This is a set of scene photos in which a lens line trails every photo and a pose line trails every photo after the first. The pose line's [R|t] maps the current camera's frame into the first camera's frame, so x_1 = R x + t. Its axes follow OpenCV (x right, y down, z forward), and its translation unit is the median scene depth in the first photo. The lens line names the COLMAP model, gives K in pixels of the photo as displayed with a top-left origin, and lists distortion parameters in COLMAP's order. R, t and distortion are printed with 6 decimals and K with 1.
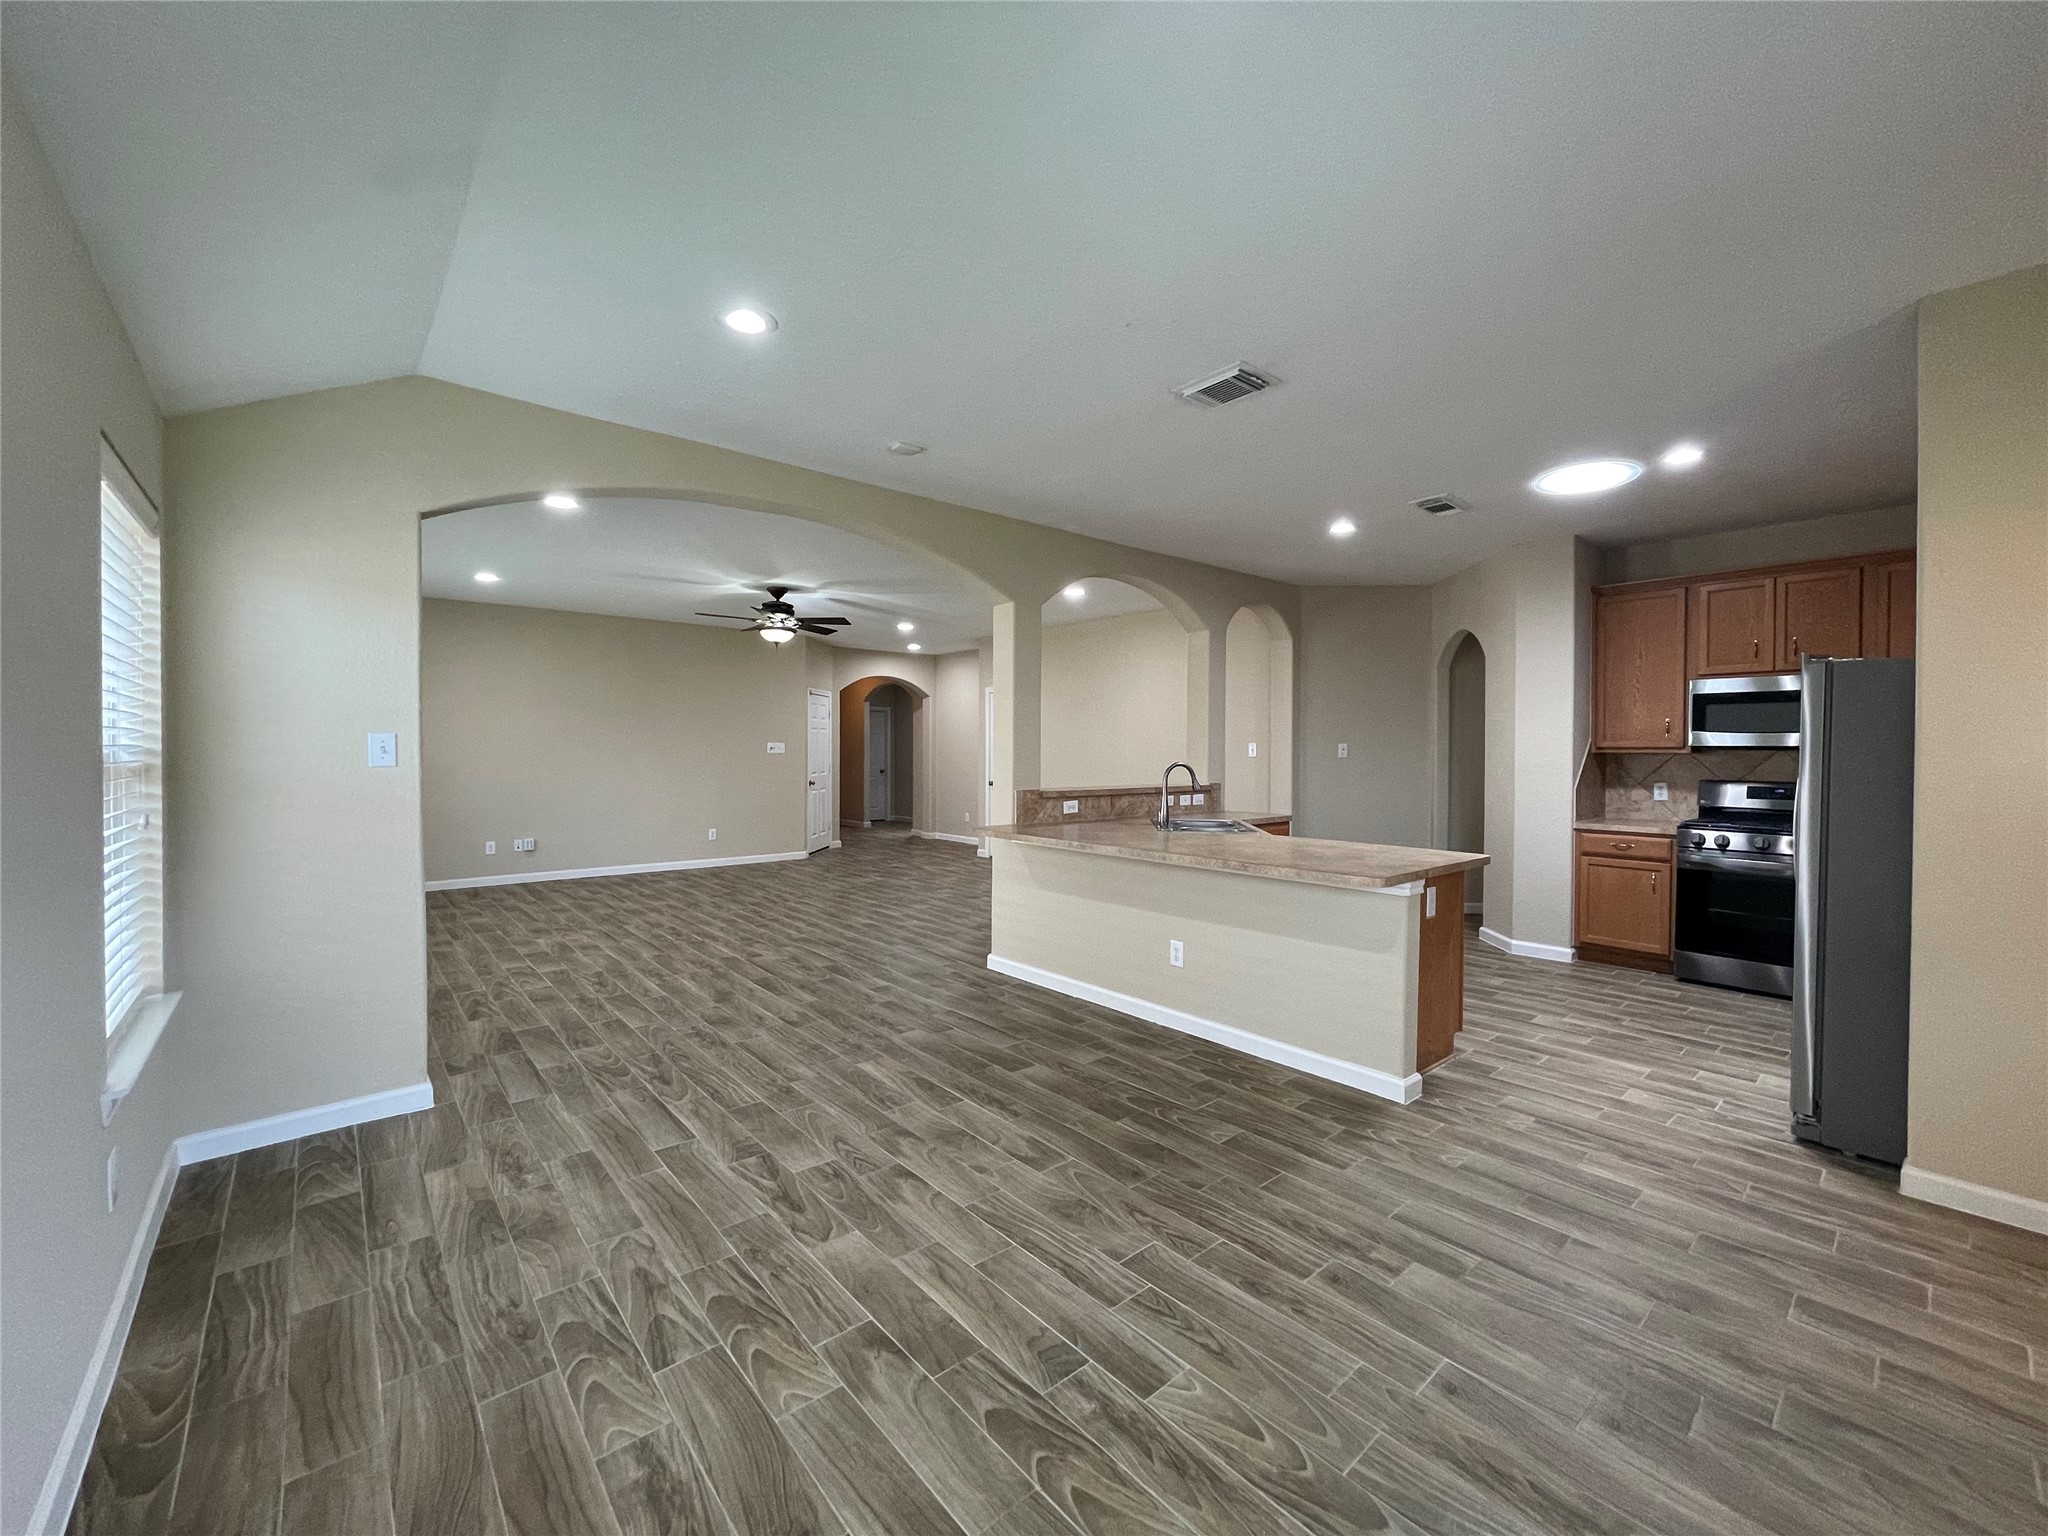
lens RADIAL K [[827.7, 0, 1024.9], [0, 827.7, 762.7], [0, 0, 1]] dist [-0.001649, -0.000499]
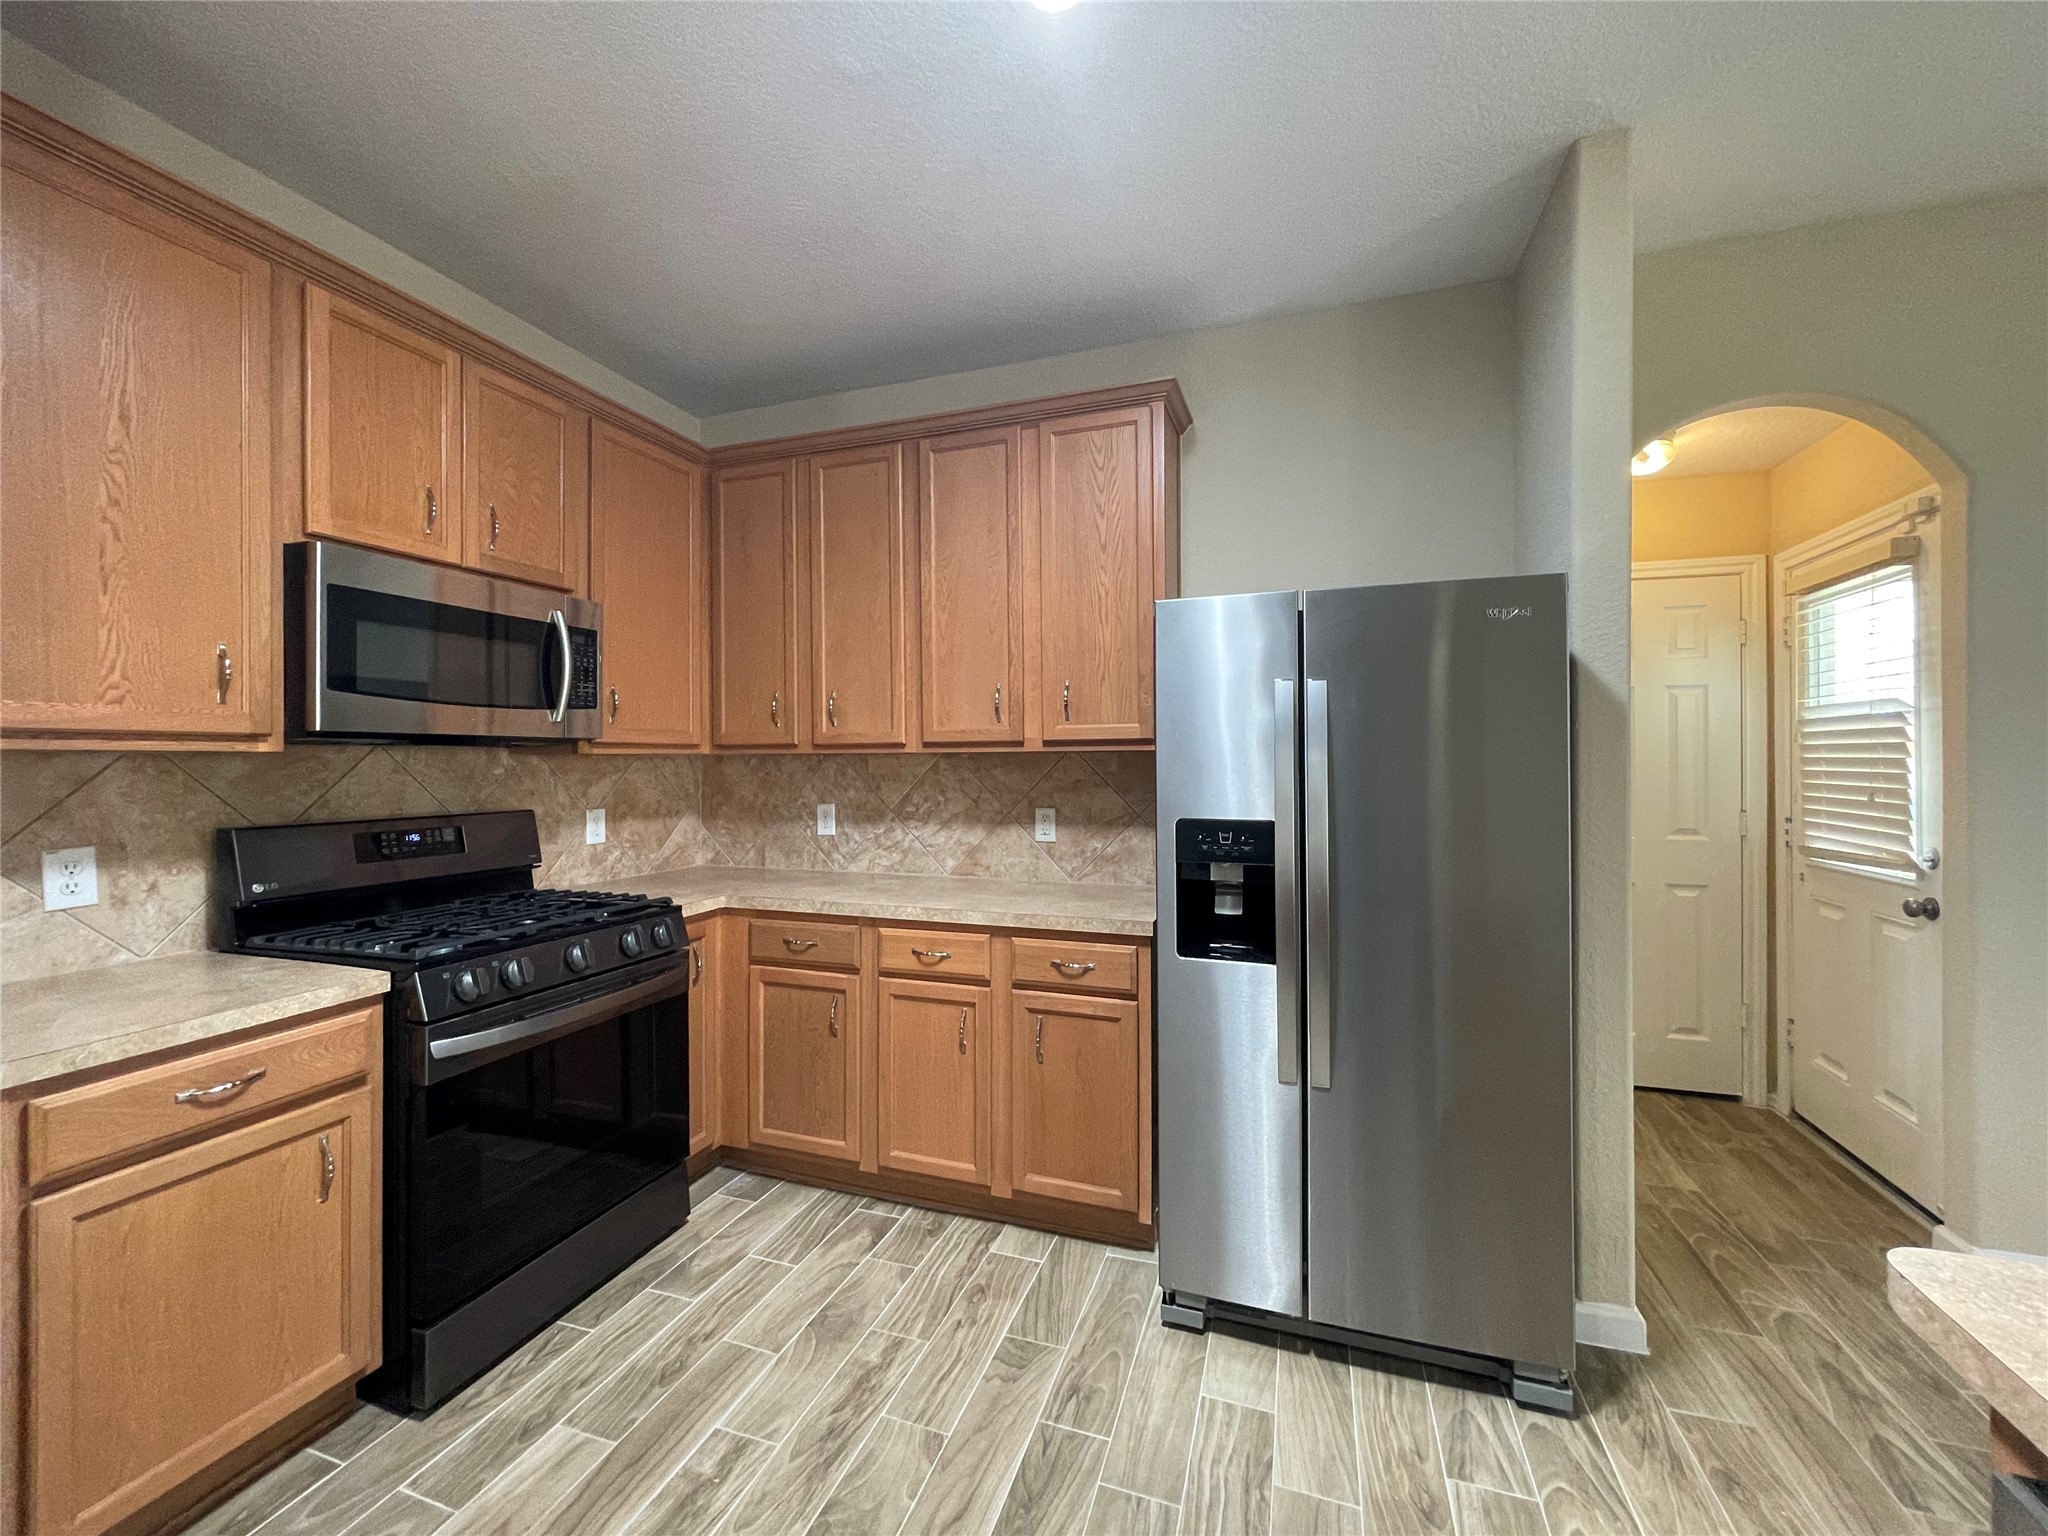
lens RADIAL K [[826.6, 0, 1023.5], [0, 826.6, 757.5], [0, 0, 1]] dist [-0.000539, -0.000365]
pose [[-0.500546, 0.000440, 0.865710, 0.647060], [0.015434, 0.999845, 0.008416, -0.013988], [-0.865572, 0.017574, -0.500476, 1.670601]]
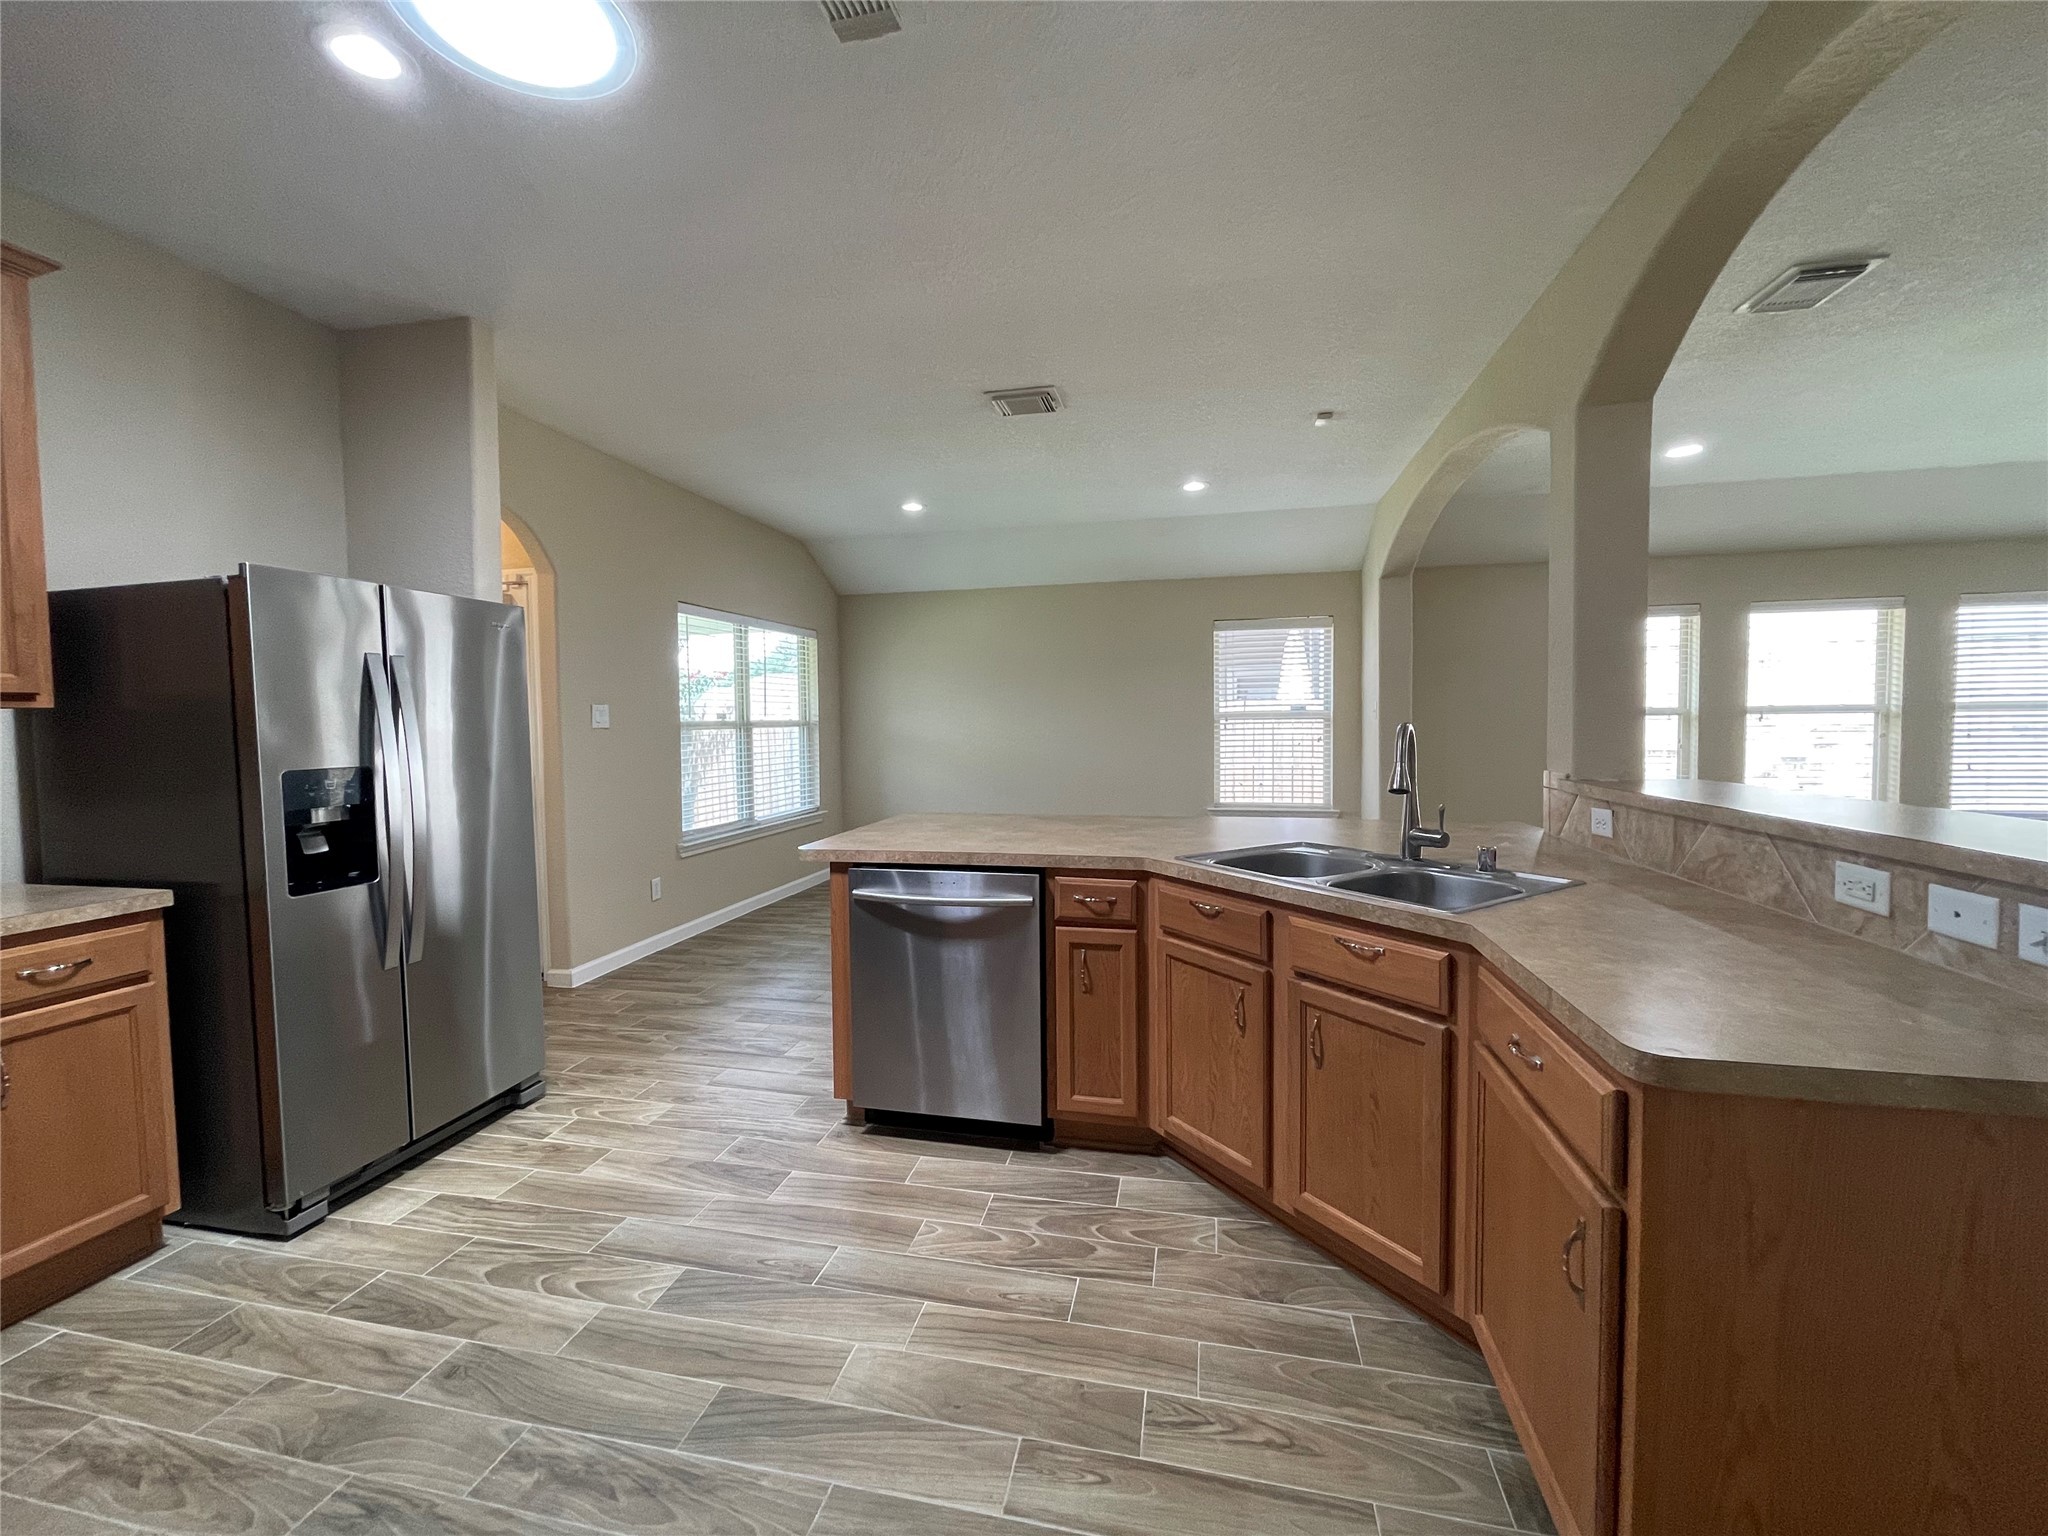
lens RADIAL K [[826.6, 0, 1023.5], [0, 826.6, 757.5], [0, 0, 1]] dist [-0.000539, -0.000365]
pose [[-0.801307, 0.032058, -0.597394, 1.089257], [-0.001406, 0.998460, 0.055465, -0.011062], [0.598252, 0.045285, -0.800027, 2.212970]]
